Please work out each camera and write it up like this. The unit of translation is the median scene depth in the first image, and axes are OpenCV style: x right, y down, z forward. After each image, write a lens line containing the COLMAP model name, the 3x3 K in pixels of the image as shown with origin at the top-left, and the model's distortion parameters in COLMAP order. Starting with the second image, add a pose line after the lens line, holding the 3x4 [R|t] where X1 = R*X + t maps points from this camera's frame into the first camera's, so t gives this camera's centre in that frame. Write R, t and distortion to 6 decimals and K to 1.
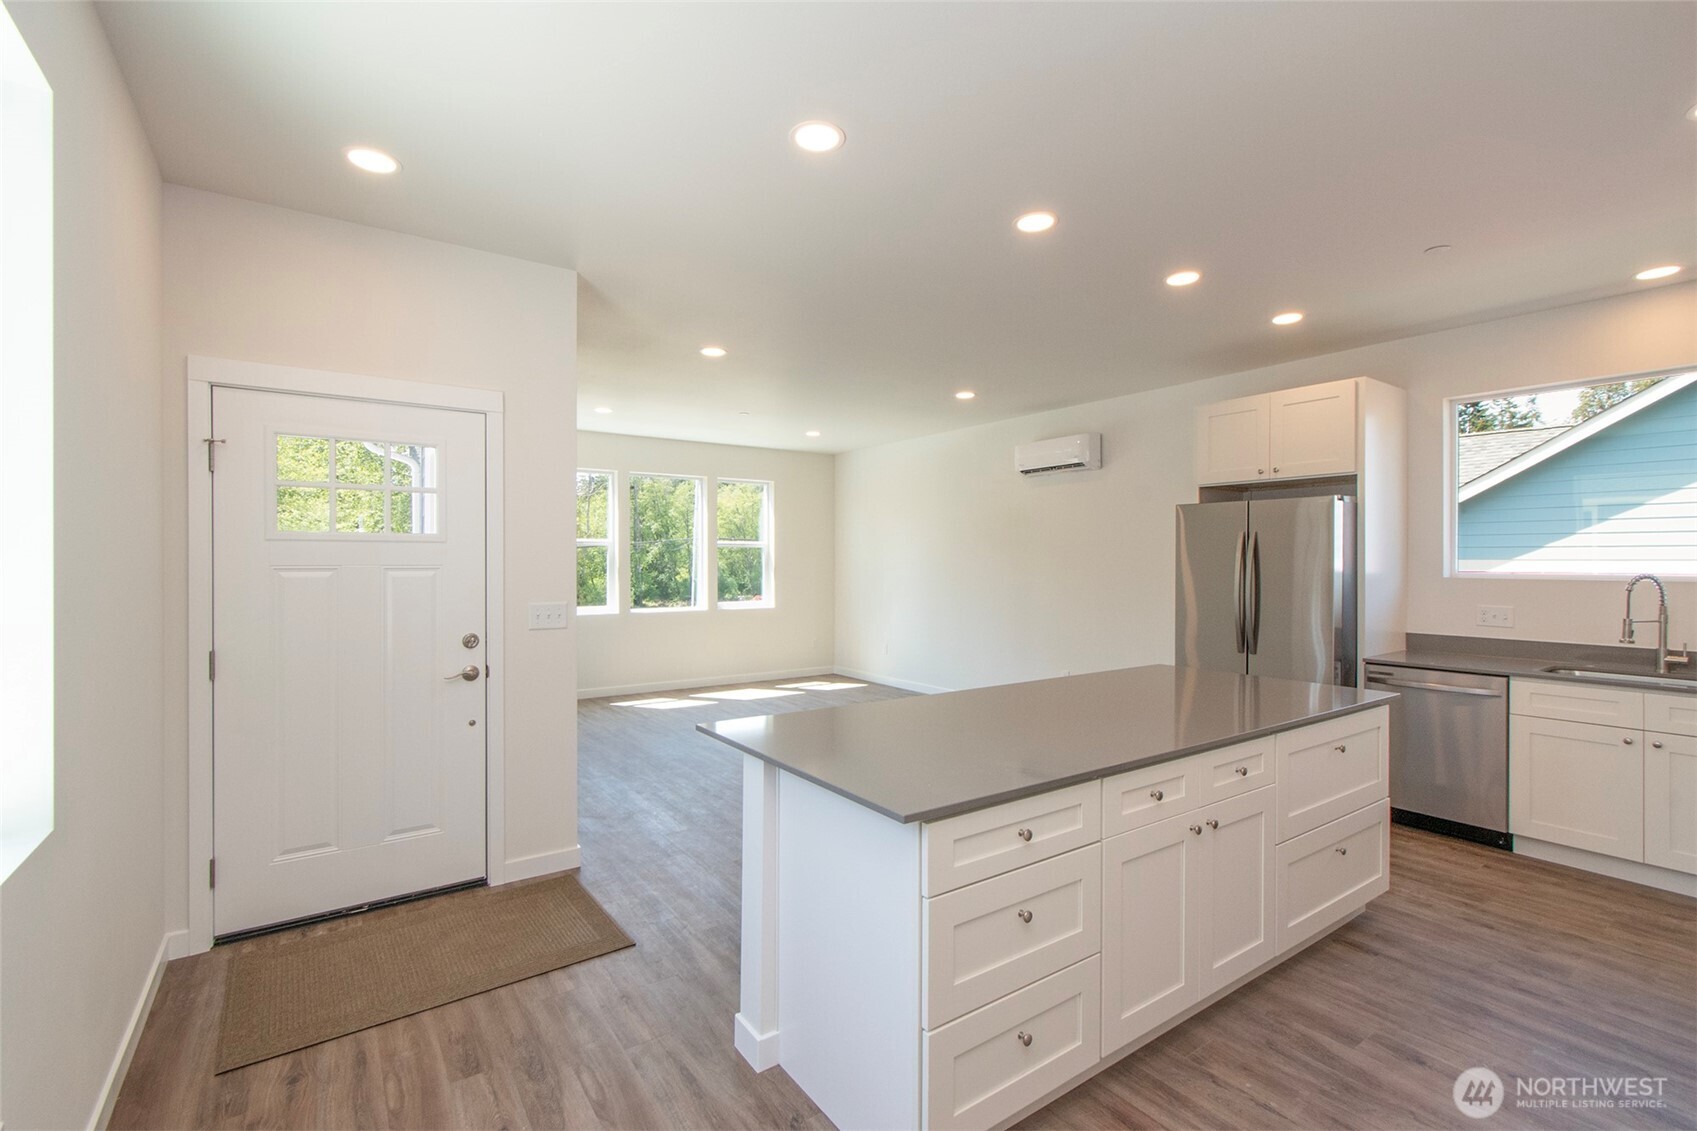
lens RADIAL K [[747.7, 0, 839.0], [0, 747.7, 565.8], [0, 0, 1]] dist [0.001358, -0.002562]
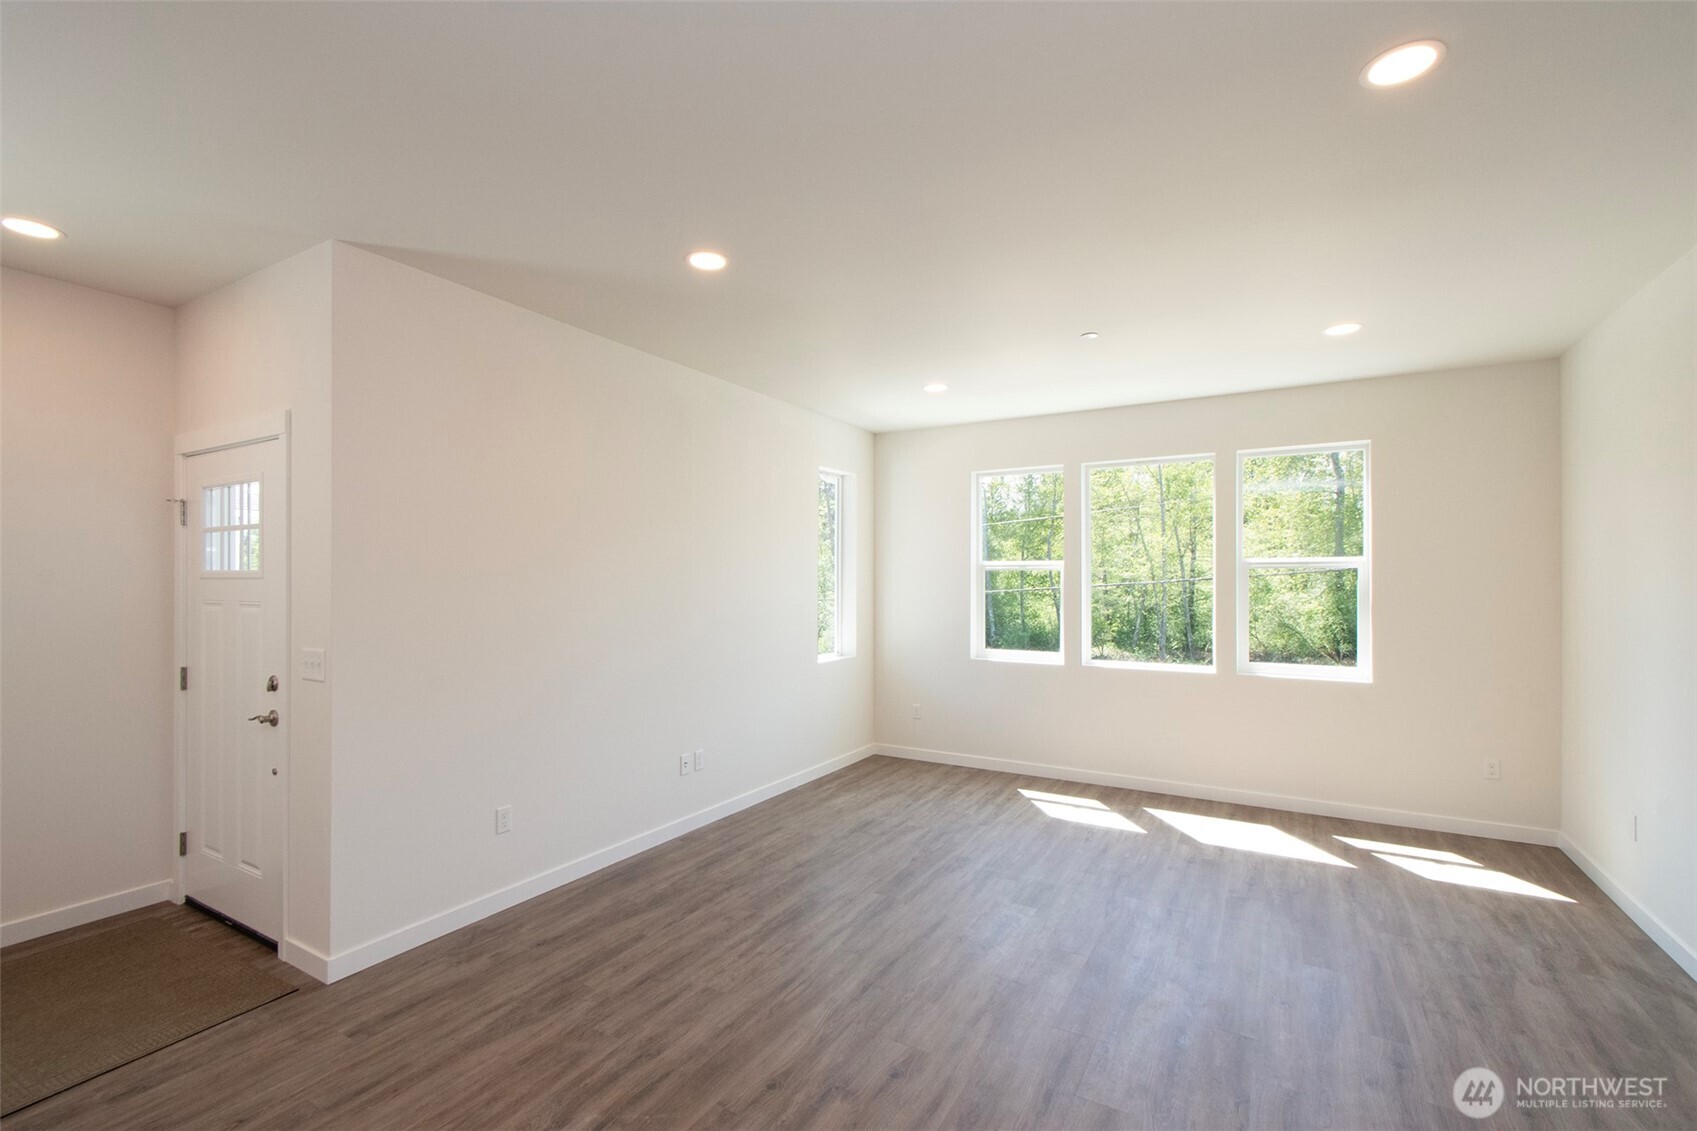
lens RADIAL K [[747.7, 0, 851.0], [0, 747.7, 566.3], [0, 0, 1]] dist [0.001358, -0.002562]
pose [[0.425751, -0.015609, -0.904706, 0.487076], [-0.005829, 0.999783, -0.019992, -0.022298], [0.904822, 0.013785, 0.425568, 0.921281]]
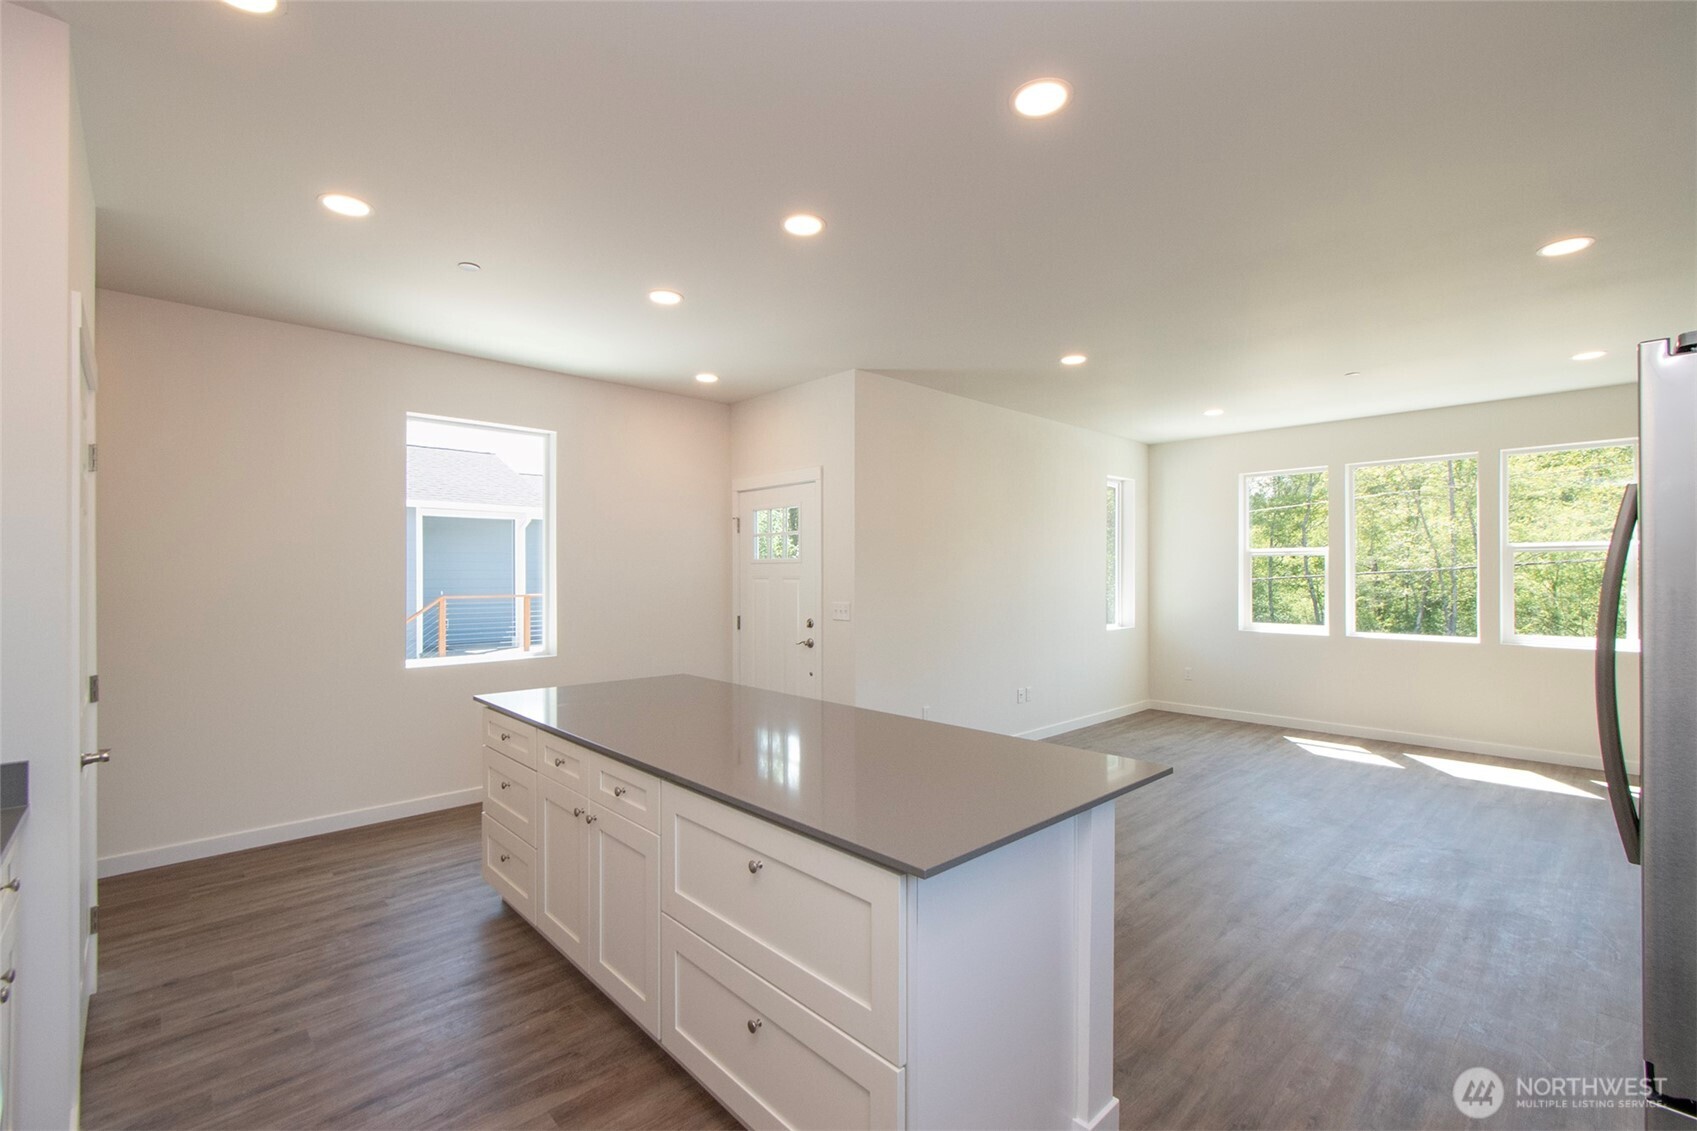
lens RADIAL K [[747.7, 0, 844.1], [0, 747.7, 567.4], [0, 0, 1]] dist [0.001358, -0.002562]
pose [[0.148390, -0.005903, -0.988911, 0.826461], [-0.003177, 0.999974, -0.006446, -0.006919], [0.988924, 0.004098, 0.148368, 0.610368]]
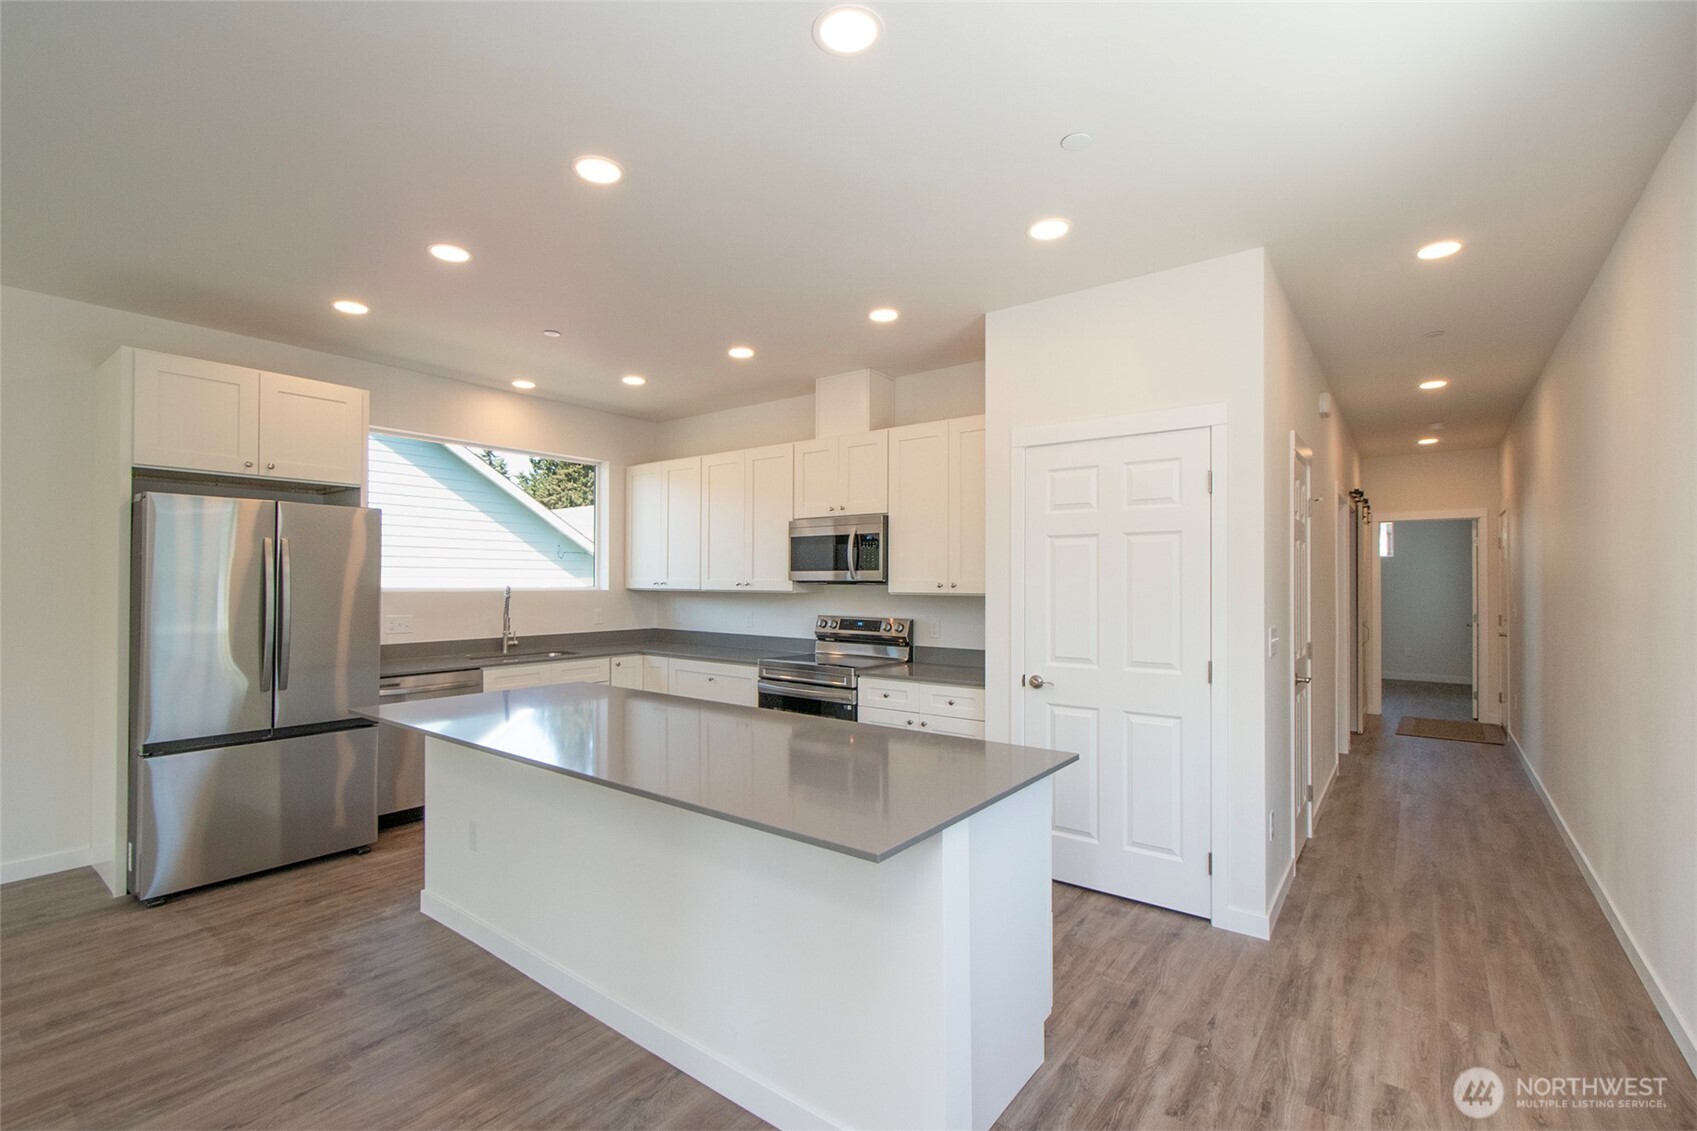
lens RADIAL K [[747.7, 0, 847.8], [0, 747.7, 578.6], [0, 0, 1]] dist [0.001358, -0.002562]
pose [[-0.315168, -0.003144, 0.949031, -0.416693], [0.001496, 0.999992, 0.003809, -0.006749], [-0.949035, 0.002620, -0.315161, 0.669278]]
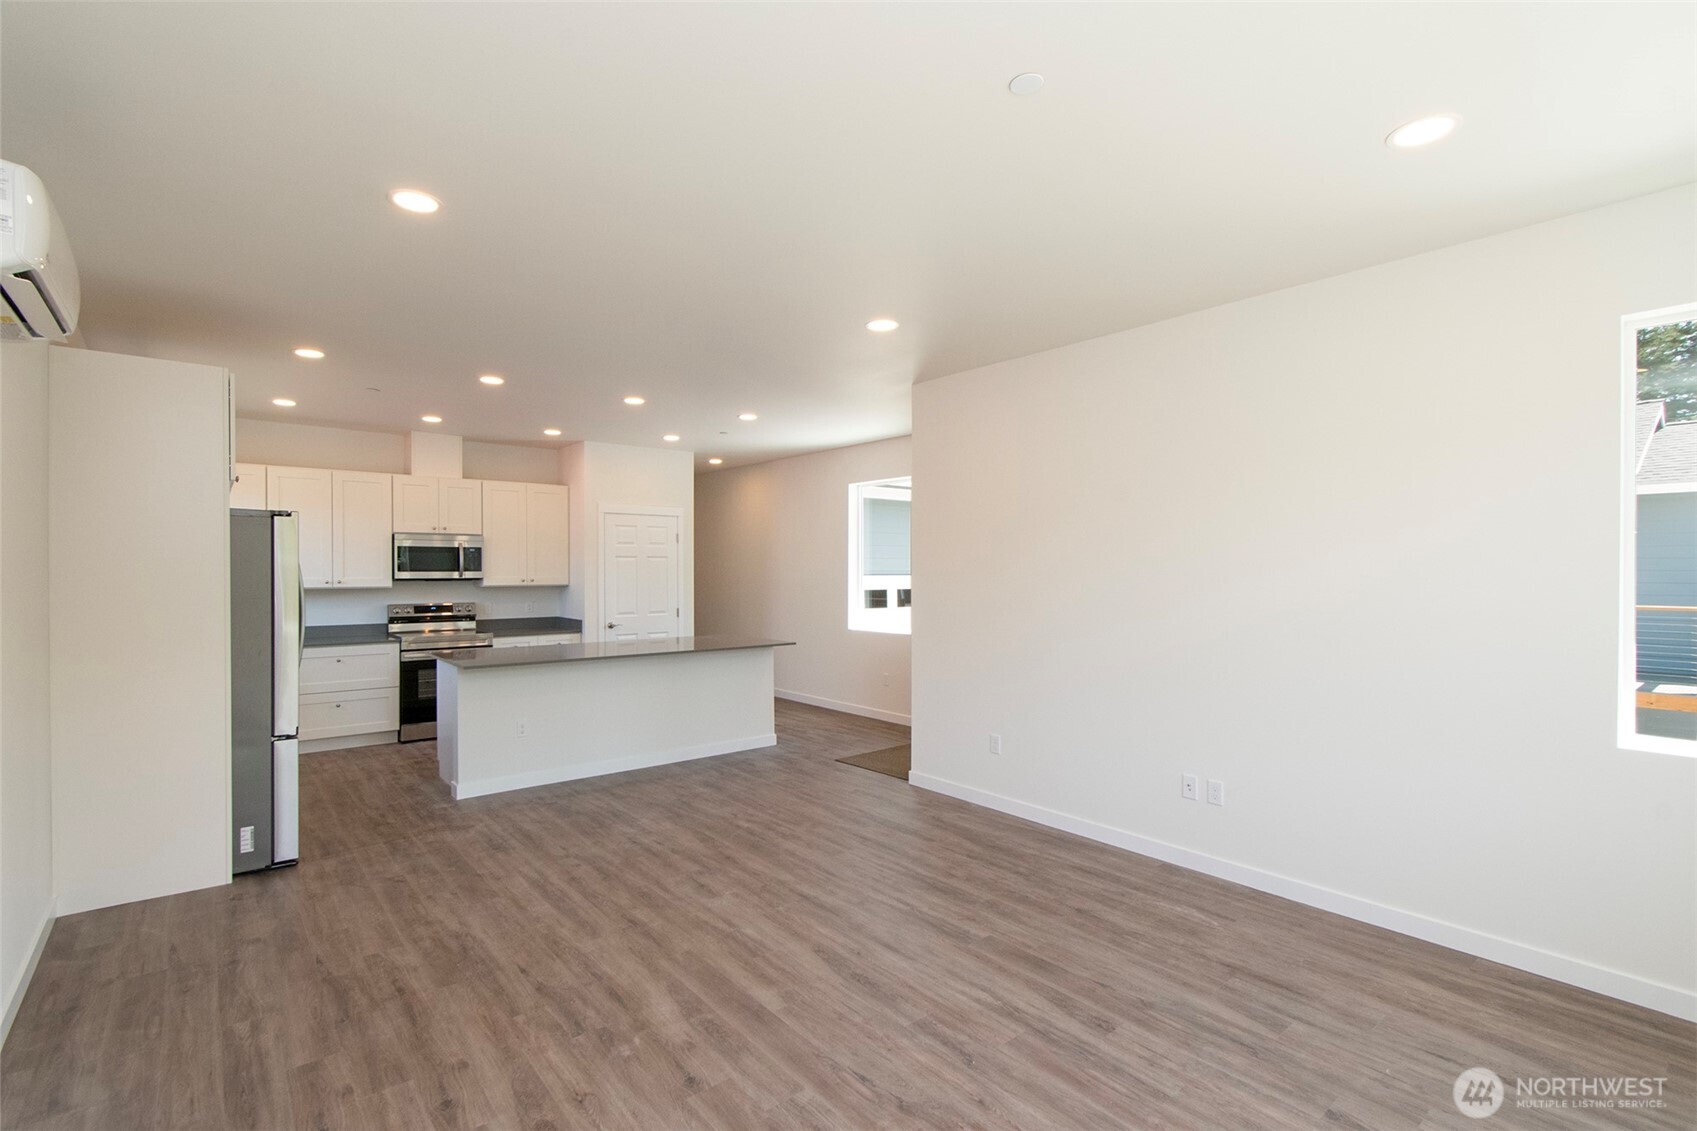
lens RADIAL K [[747.7, 0, 825.1], [0, 747.7, 577.4], [0, 0, 1]] dist [0.001358, -0.002562]
pose [[-0.996035, -0.003997, -0.088875, -0.036129], [-0.005152, 0.999905, 0.012774, -0.026567], [0.088816, 0.013181, -0.995961, 1.990275]]
